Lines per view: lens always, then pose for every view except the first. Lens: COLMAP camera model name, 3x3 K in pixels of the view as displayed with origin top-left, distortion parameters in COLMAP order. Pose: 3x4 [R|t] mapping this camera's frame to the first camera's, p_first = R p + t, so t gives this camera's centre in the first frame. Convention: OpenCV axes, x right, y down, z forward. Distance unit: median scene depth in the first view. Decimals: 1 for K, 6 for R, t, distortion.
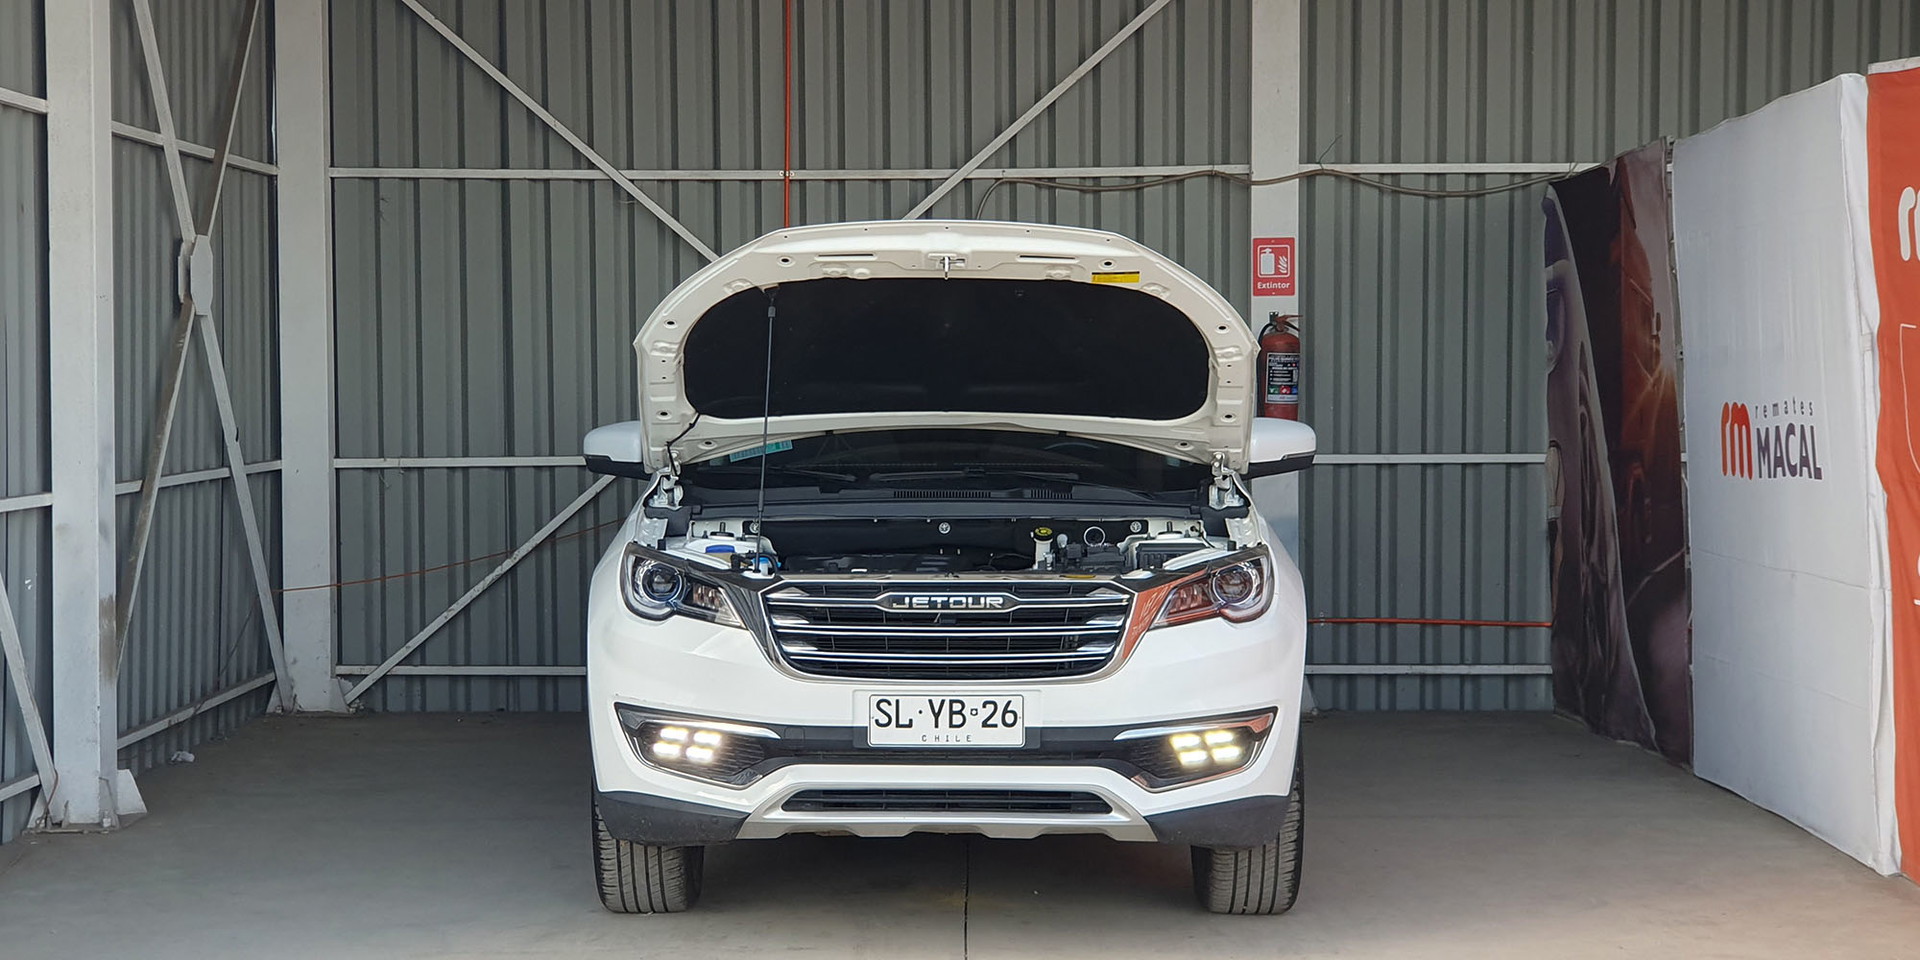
lens RADIAL K [[3078.7, 0, 897.5], [0, 3078.7, 465.4], [0, 0, 1]] dist [0.099256, 0.000000]
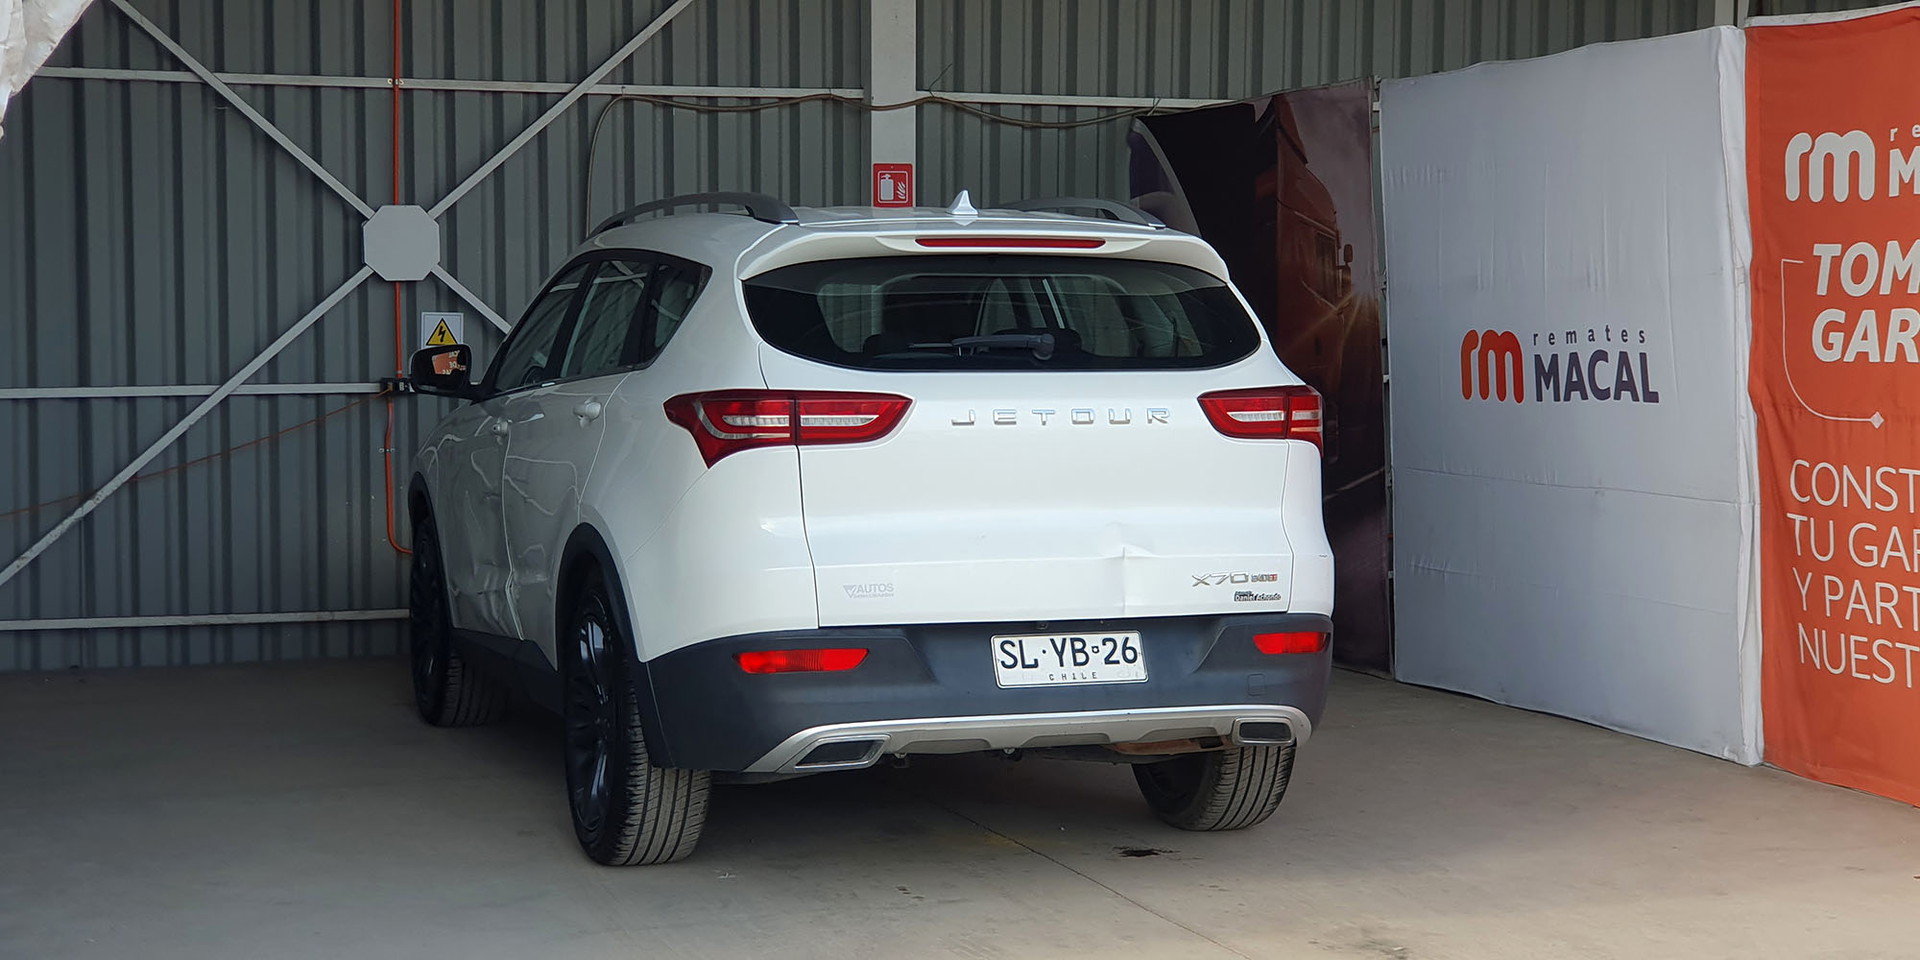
lens RADIAL K [[3078.7, 0, 1010.8], [0, 3078.7, 423.5], [0, 0, 1]] dist [0.099256, 0.000000]
pose [[0.928043, -0.010340, 0.372329, -0.214992], [0.005842, 0.999896, 0.013205, -0.002608], [-0.372427, -0.010080, 0.928007, 0.059307]]
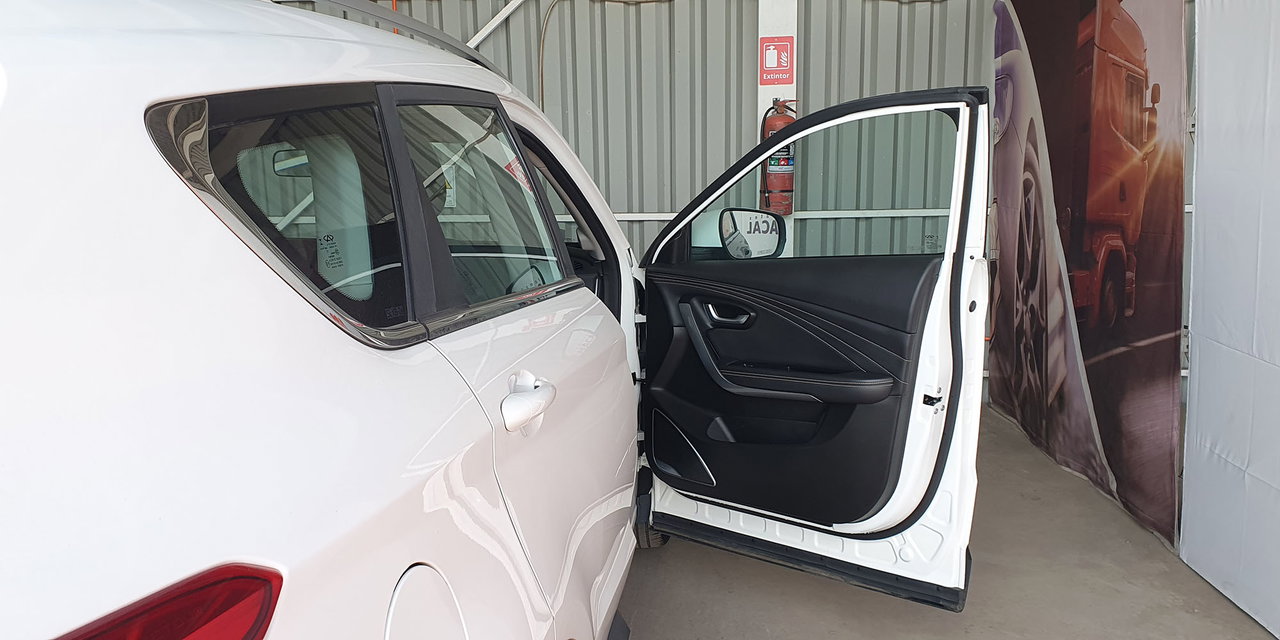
lens RADIAL K [[1060.2, 0, 643.5], [0, 1060.2, 319.2], [0, 0, 1]] dist [0.037971, -0.031718]
pose [[0.999421, -0.006355, -0.033412, 0.081976], [0.010896, 0.990435, 0.137547, -0.020567], [0.032219, -0.137832, 0.989932, 0.558438]]
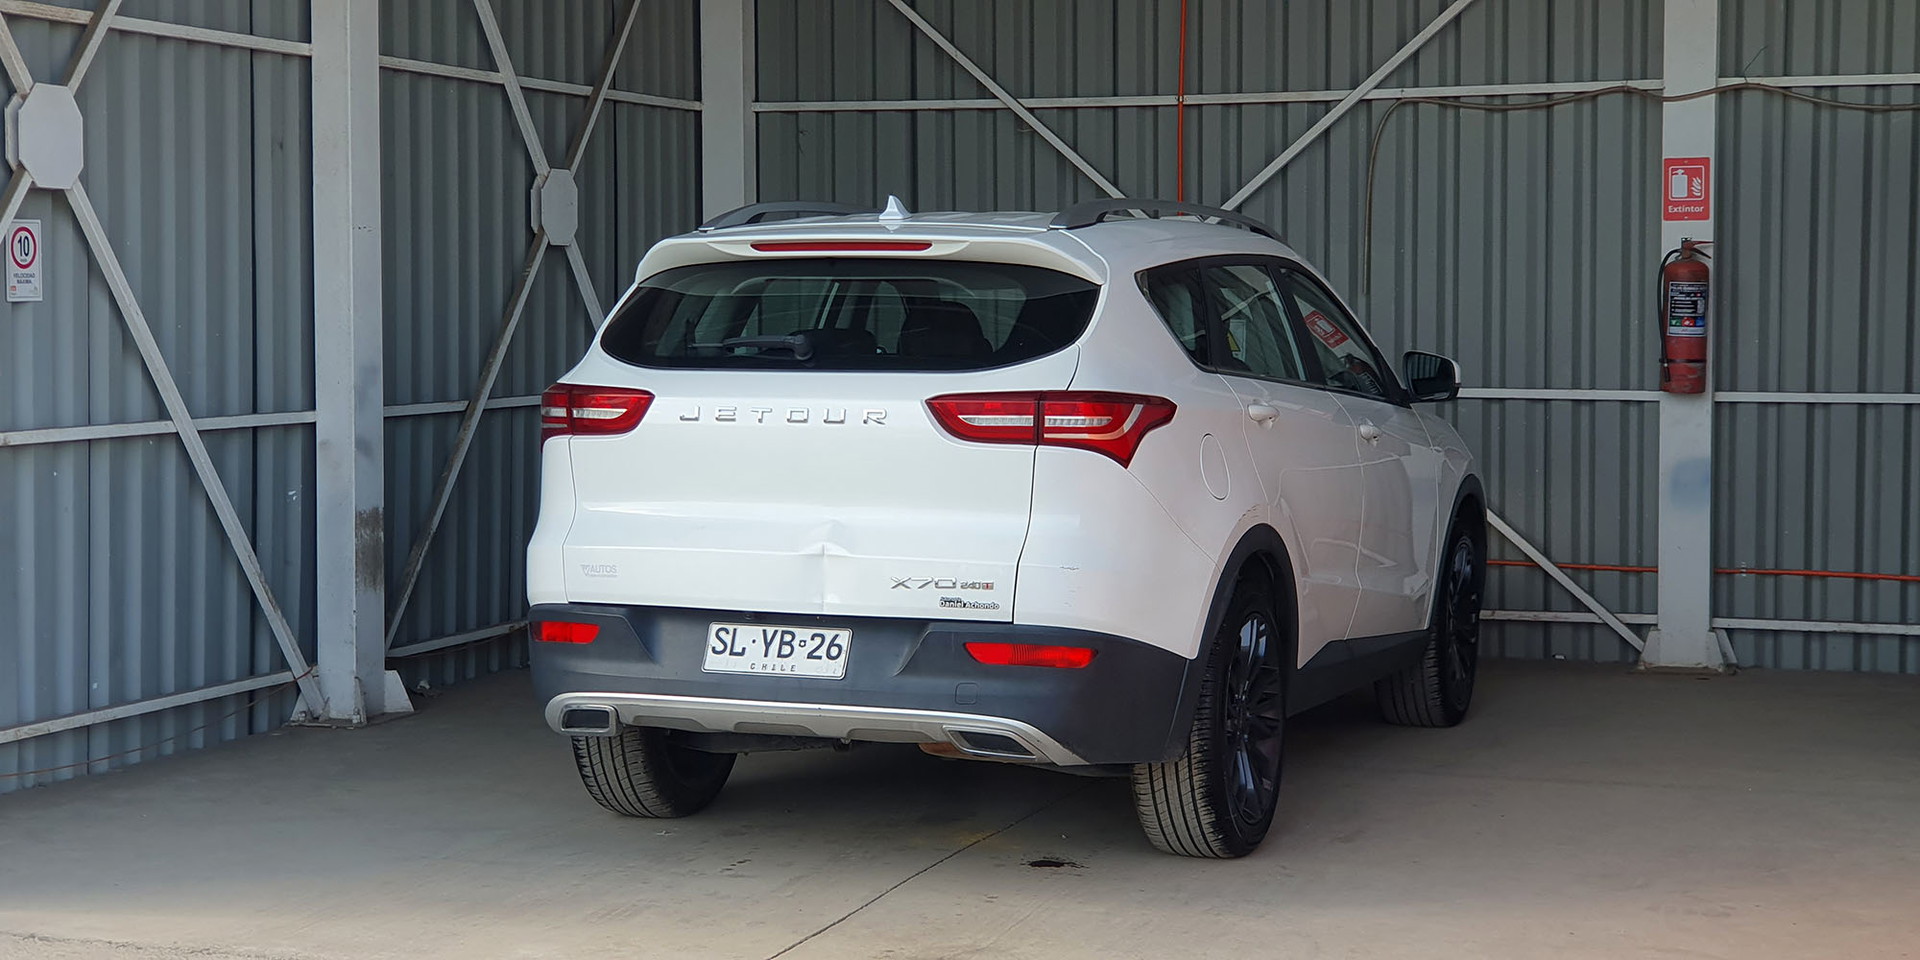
lens RADIAL K [[3078.7, 0, 870.8], [0, 3078.7, 422.3], [0, 0, 1]] dist [0.099256, 0.000000]
pose [[0.947797, 0.017556, -0.318391, 0.188137], [-0.014144, 0.999815, 0.013024, -0.002812], [0.318560, -0.007841, 0.947870, 0.034718]]
